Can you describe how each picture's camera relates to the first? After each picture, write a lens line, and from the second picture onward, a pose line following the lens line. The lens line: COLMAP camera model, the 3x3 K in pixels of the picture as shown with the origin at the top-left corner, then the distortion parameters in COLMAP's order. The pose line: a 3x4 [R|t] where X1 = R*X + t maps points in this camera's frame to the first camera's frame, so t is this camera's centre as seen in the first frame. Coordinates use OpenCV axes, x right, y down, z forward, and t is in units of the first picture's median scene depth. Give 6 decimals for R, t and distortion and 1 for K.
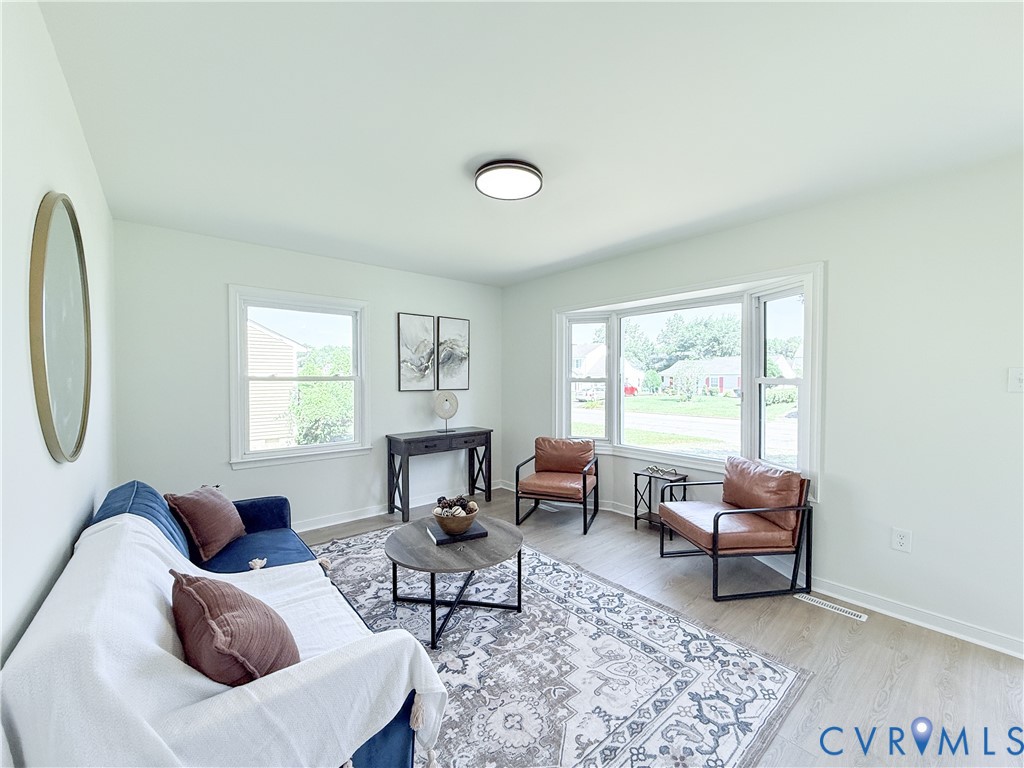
lens RADIAL K [[405.1, 0, 511.0], [0, 405.1, 391.8], [0, 0, 1]] dist [-0.000025, 0.000127]
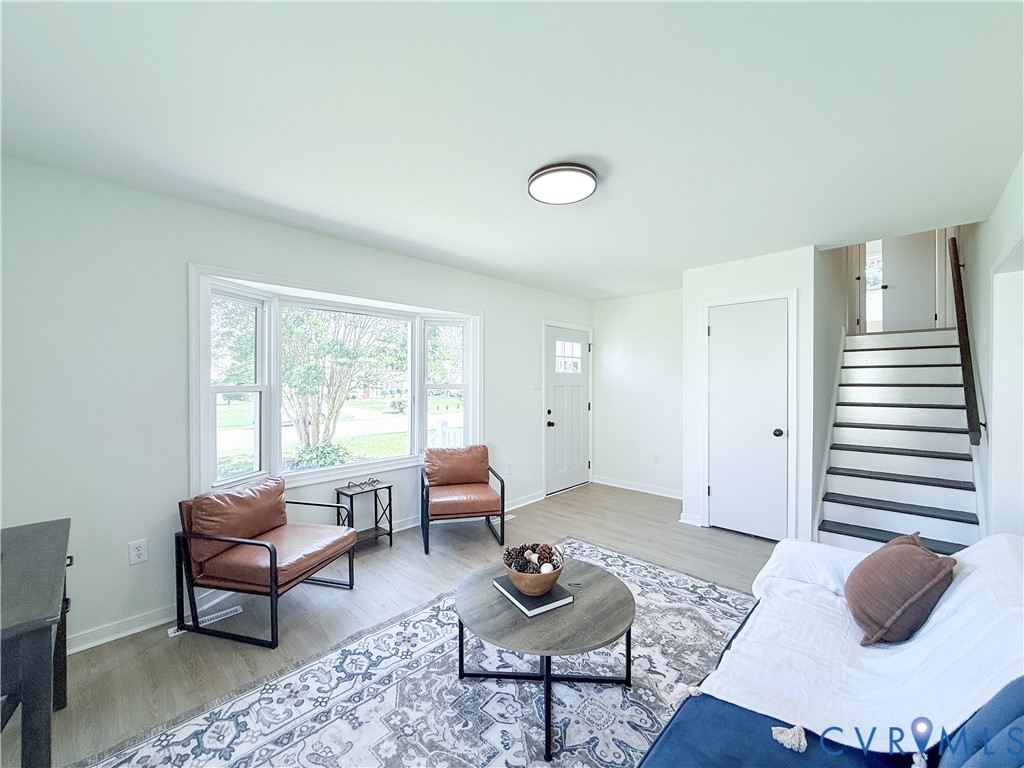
lens RADIAL K [[415.1, 0, 512.0], [0, 415.1, 384.0], [0, 0, 1]] dist [0.053699, 0.000097]
pose [[-0.104787, -0.006310, 0.994475, -0.852037], [0.040939, 0.999105, 0.010653, -0.042826], [-0.993652, 0.041829, -0.104435, 1.025443]]
